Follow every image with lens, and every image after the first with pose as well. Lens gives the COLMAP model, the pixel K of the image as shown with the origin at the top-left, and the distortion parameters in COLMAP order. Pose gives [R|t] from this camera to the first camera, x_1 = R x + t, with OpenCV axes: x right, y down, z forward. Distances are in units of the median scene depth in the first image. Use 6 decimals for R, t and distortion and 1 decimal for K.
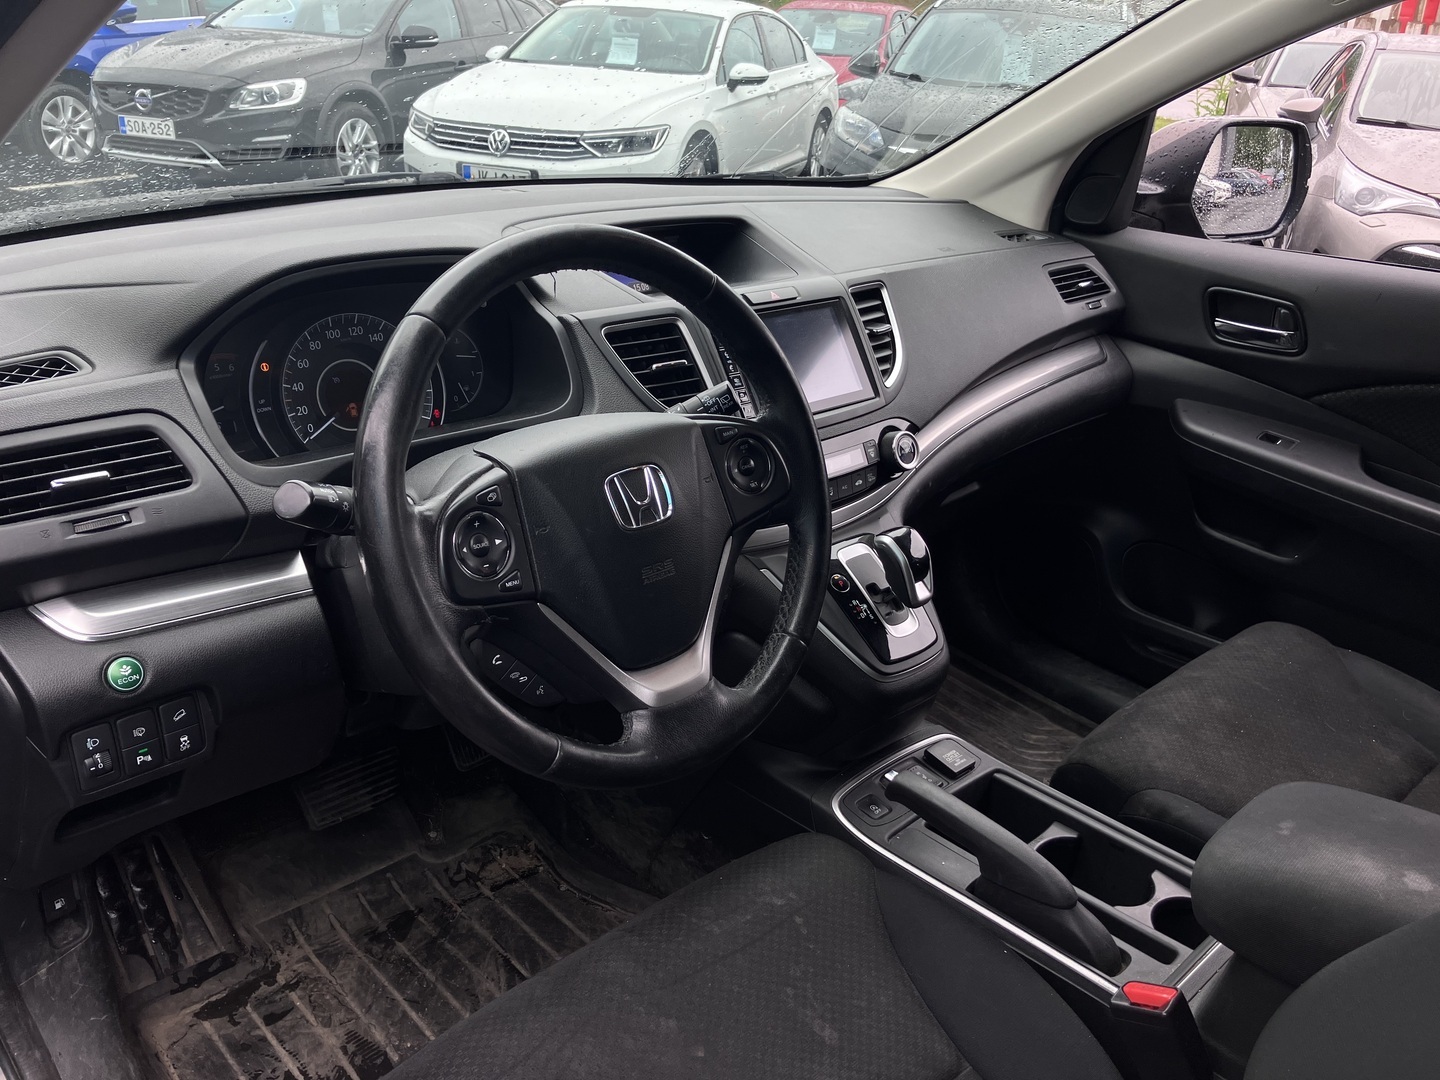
lens RADIAL K [[1158.3, 0, 720.0], [0, 1158.3, 539.8], [0, 0, 1]] dist [-0.009568, -0.003434]
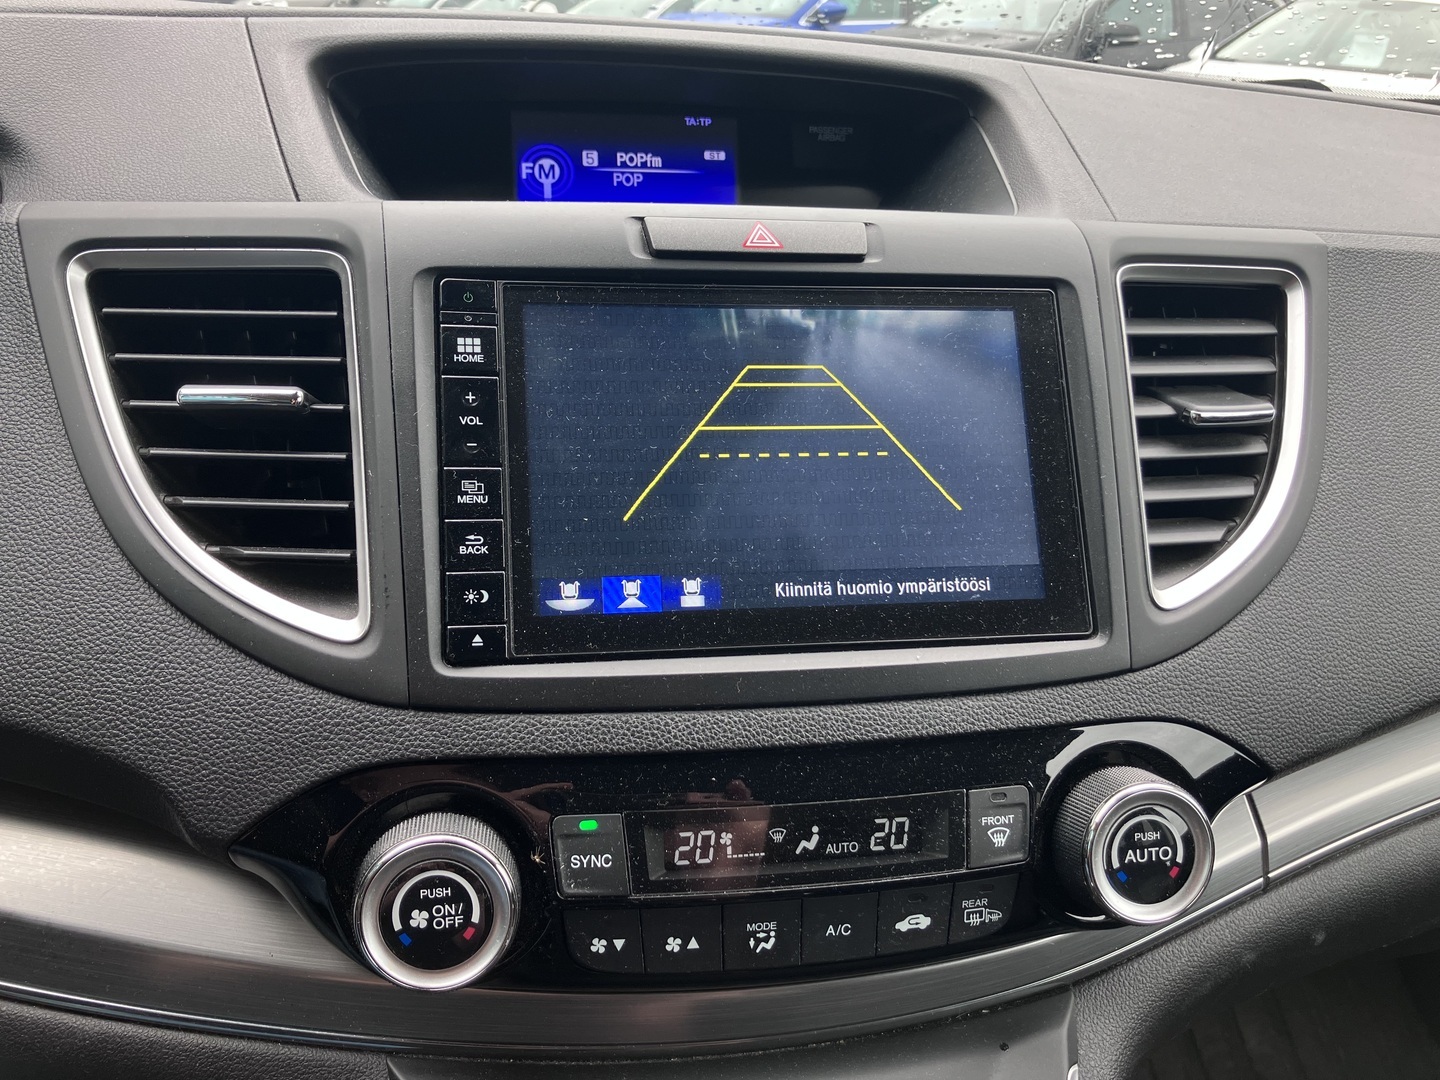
lens RADIAL K [[1158.3, 0, 719.5], [0, 1158.3, 541.1], [0, 0, 1]] dist [-0.009568, -0.003434]
pose [[0.829586, 0.220878, -0.512835, 0.190549], [-0.231307, 0.971867, 0.044410, -0.130126], [0.508217, 0.081780, 0.857338, 0.666819]]
